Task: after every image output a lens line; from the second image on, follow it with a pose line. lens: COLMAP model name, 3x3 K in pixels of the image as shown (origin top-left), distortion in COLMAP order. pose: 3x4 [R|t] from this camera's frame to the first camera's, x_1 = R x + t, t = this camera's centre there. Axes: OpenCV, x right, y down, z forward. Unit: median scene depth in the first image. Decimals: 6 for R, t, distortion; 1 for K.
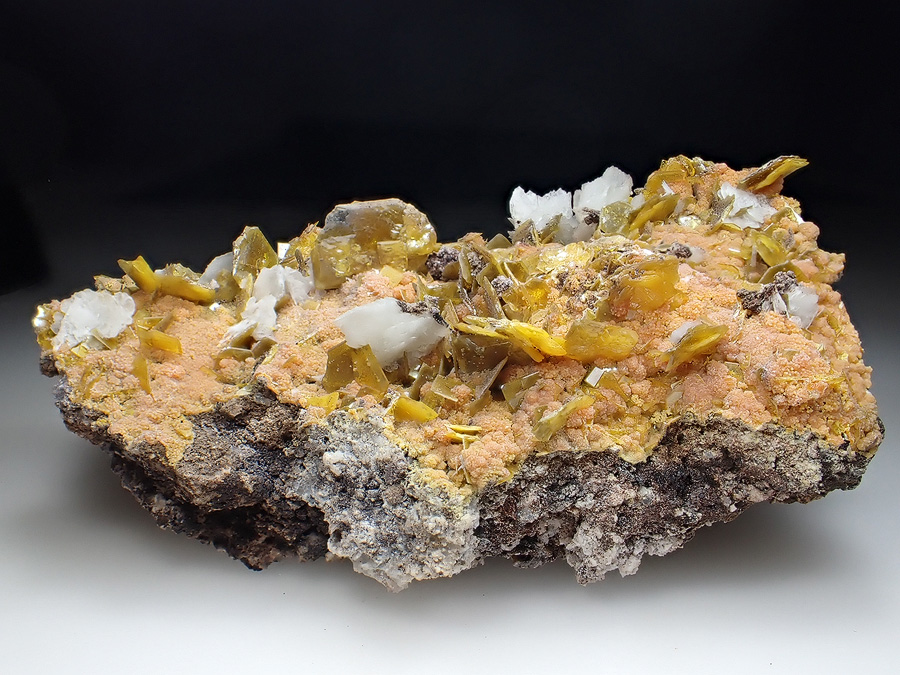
lens RADIAL K [[866.0, 0, 449.6], [0, 866.0, 337.8], [0, 0, 1]] dist [-0.083030, 0.000000]
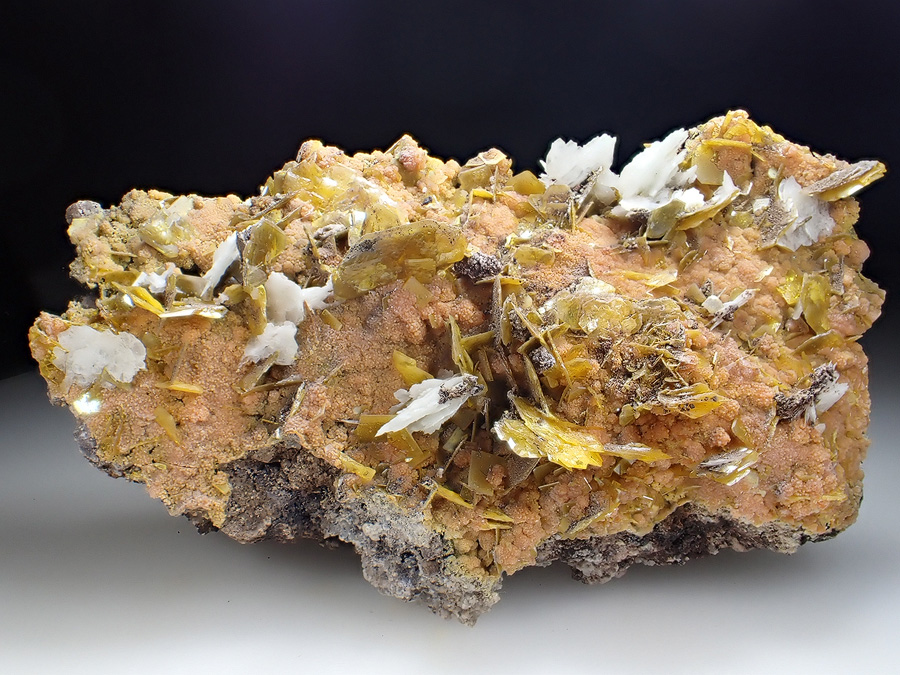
lens RADIAL K [[866.0, 0, 448.7], [0, 866.0, 337.7], [0, 0, 1]] dist [-0.083030, 0.000000]
pose [[0.993552, 0.018125, 0.111919, -0.152378], [-0.081110, 0.803362, 0.589941, -0.641946], [-0.079219, -0.595215, 0.799652, 0.255929]]
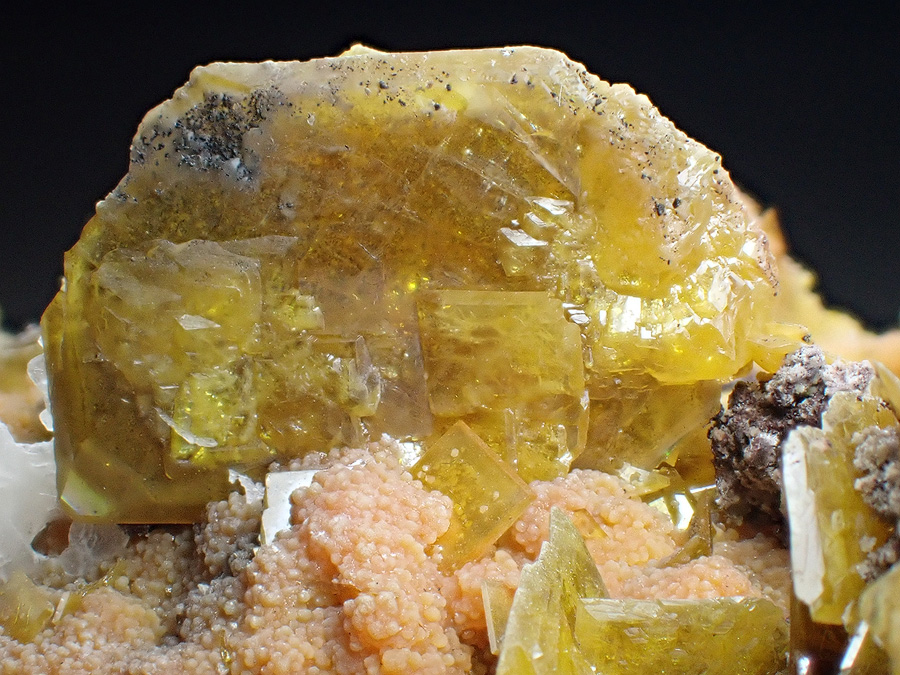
lens RADIAL K [[3094.9, 0, 449.4], [0, 3094.9, 337.9], [0, 0, 1]] dist [0.191095, 0.000000]
pose [[0.945666, 0.096446, -0.310505, 0.130602], [-0.111092, 0.993363, -0.029791, -0.091909], [0.305571, 0.062667, 0.950105, 0.449433]]
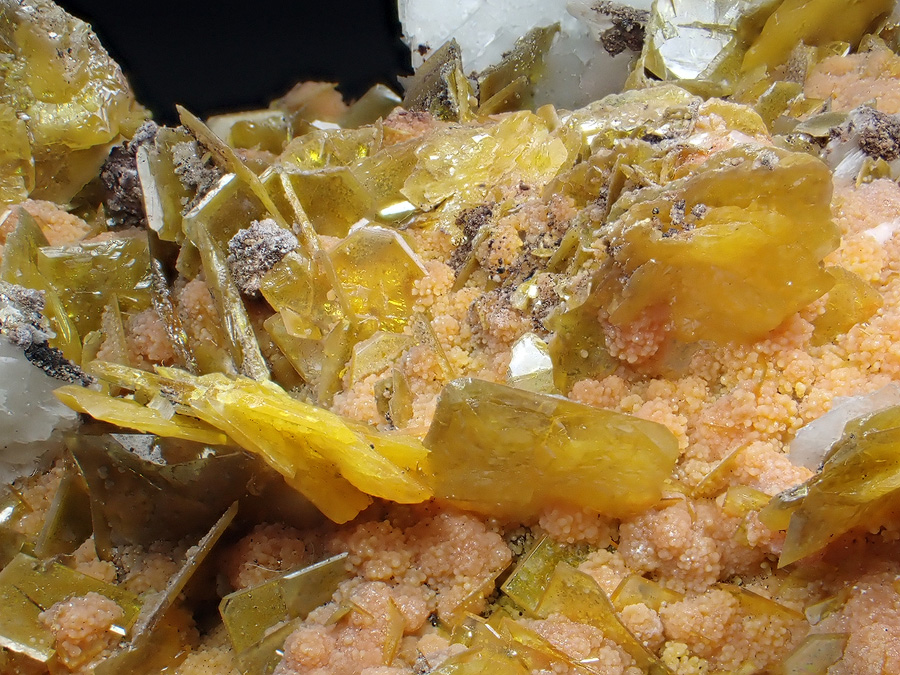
lens RADIAL K [[1832.5, 0, 449.9], [0, 1832.5, 337.2], [0, 0, 1]] dist [-0.085675, 0.000000]
pose [[0.998728, 0.004560, -0.050207, 0.158226], [-0.003979, 0.999924, 0.011659, -0.038493], [0.050256, -0.011444, 0.998671, 0.366429]]
